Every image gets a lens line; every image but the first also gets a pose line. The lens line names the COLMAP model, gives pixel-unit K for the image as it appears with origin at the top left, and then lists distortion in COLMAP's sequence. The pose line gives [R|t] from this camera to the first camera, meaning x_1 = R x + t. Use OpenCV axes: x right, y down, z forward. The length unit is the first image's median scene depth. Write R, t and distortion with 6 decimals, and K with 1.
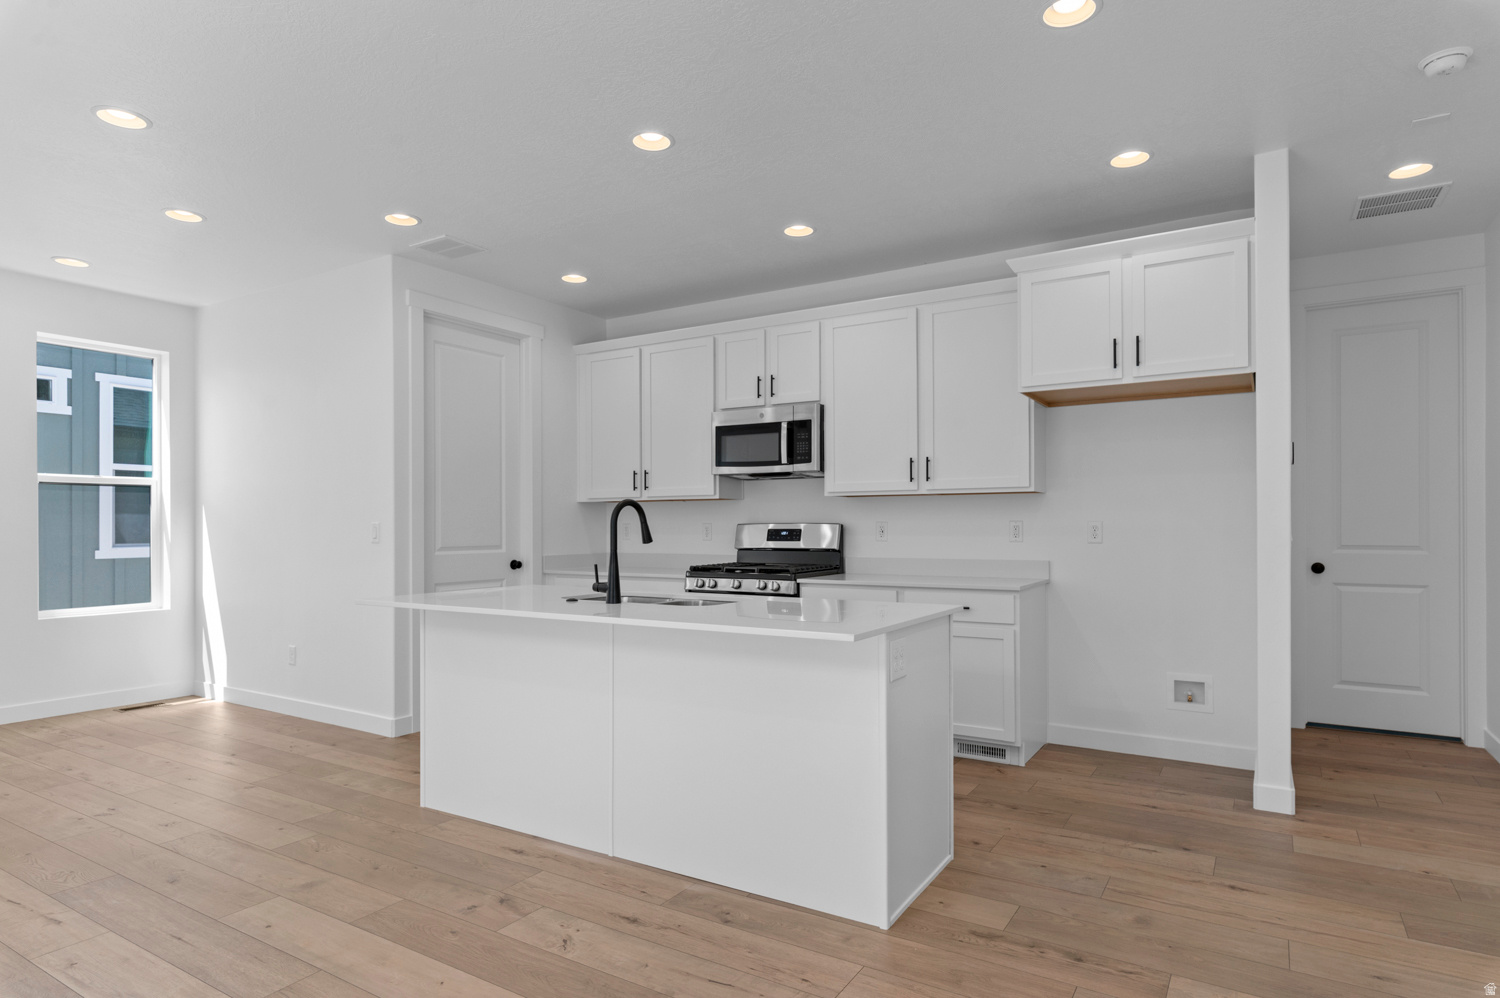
lens RADIAL K [[830.4, 0, 758.5], [0, 830.4, 519.1], [0, 0, 1]] dist [0.003596, -0.000435]
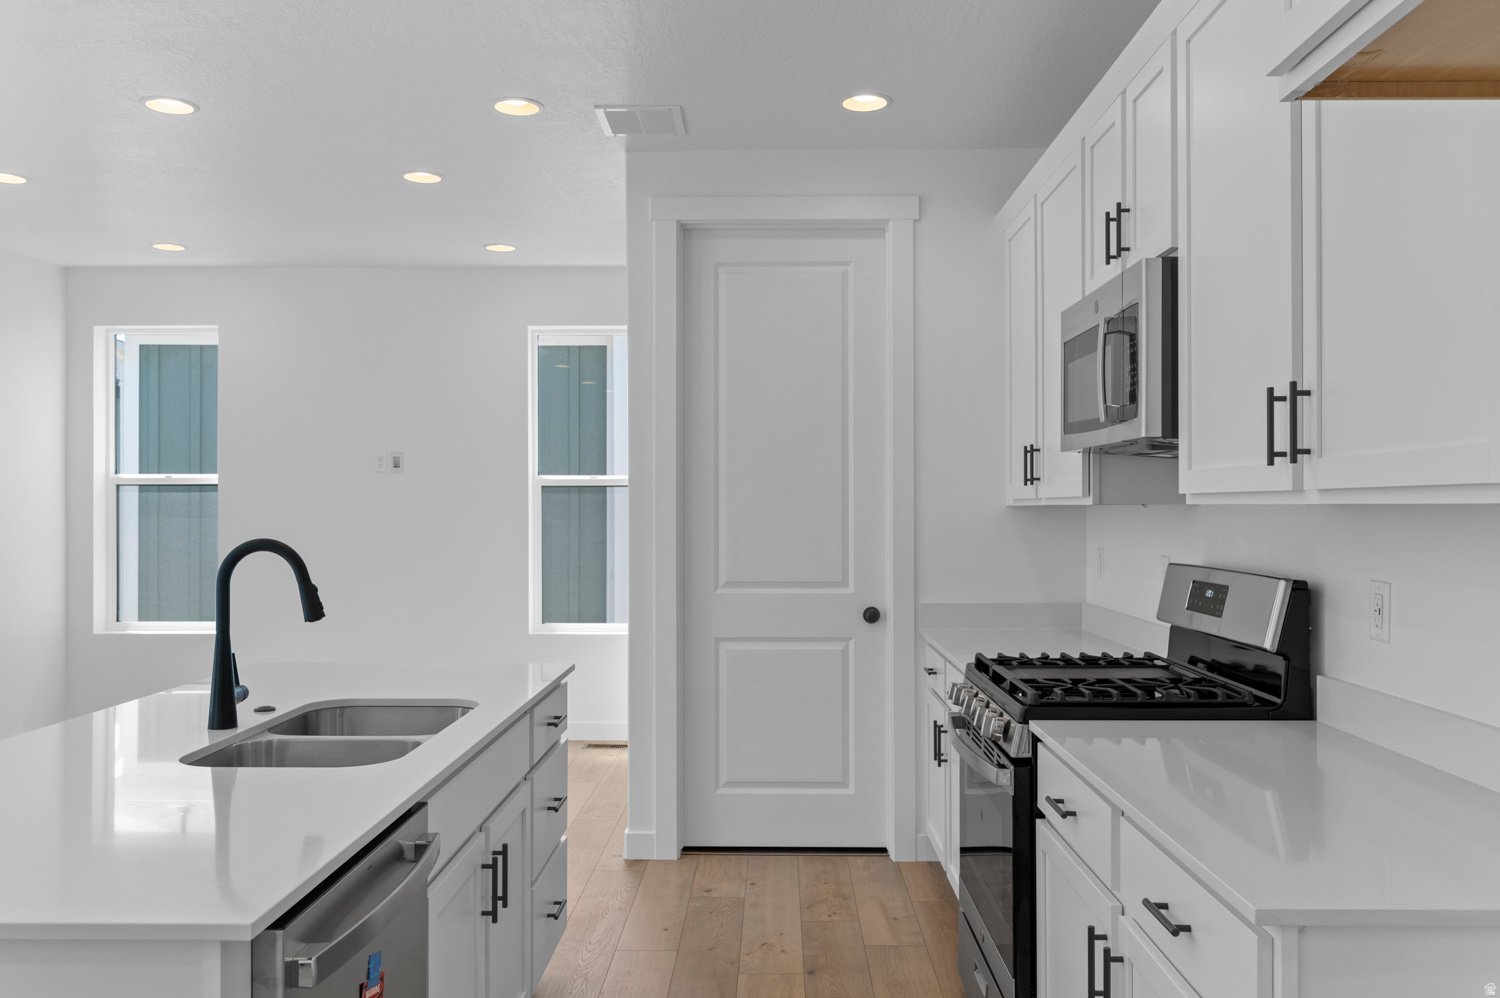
lens RADIAL K [[1183.9, 0, 750.0], [0, 1183.9, 499.0], [0, 0, 1]] dist [0.010374, 0.002938]
pose [[0.509341, -0.003280, -0.860559, 0.520370], [0.004244, 0.999990, -0.001300, -0.035643], [0.860554, -0.002990, 0.509350, 0.682552]]
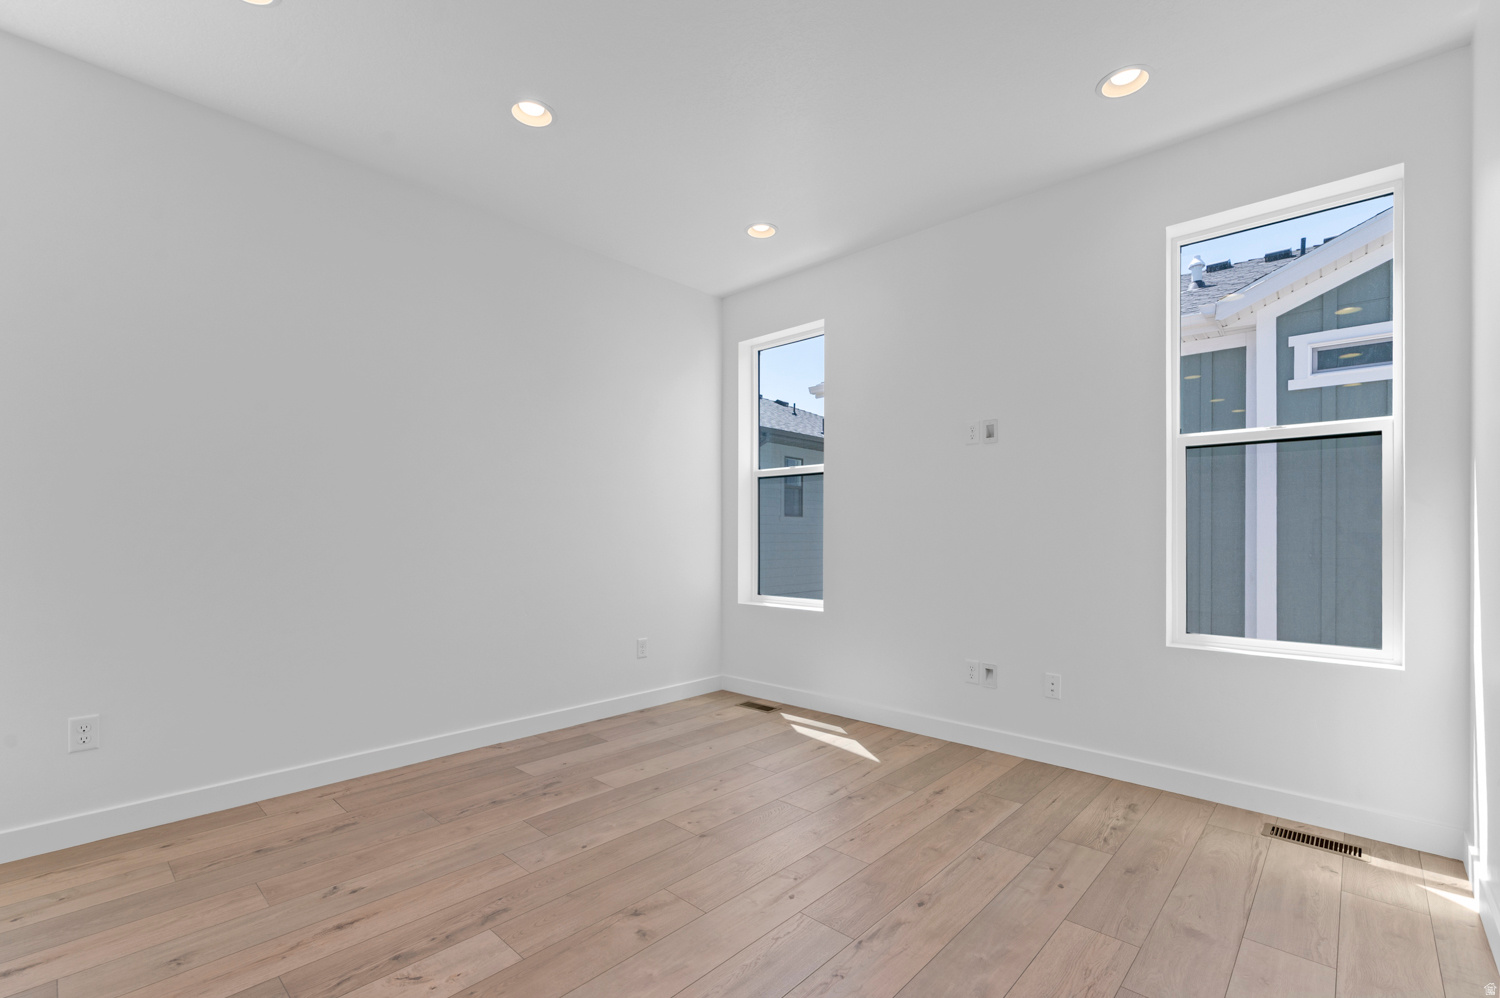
lens RADIAL K [[658.1, 0, 758.7], [0, 658.1, 535.8], [0, 0, 1]] dist [0.000497, -0.000028]
pose [[-0.185384, 0.005003, -0.982653, -0.343037], [0.004599, 0.999981, 0.004223, 0.032729], [0.982655, -0.003736, -0.185403, 0.981142]]
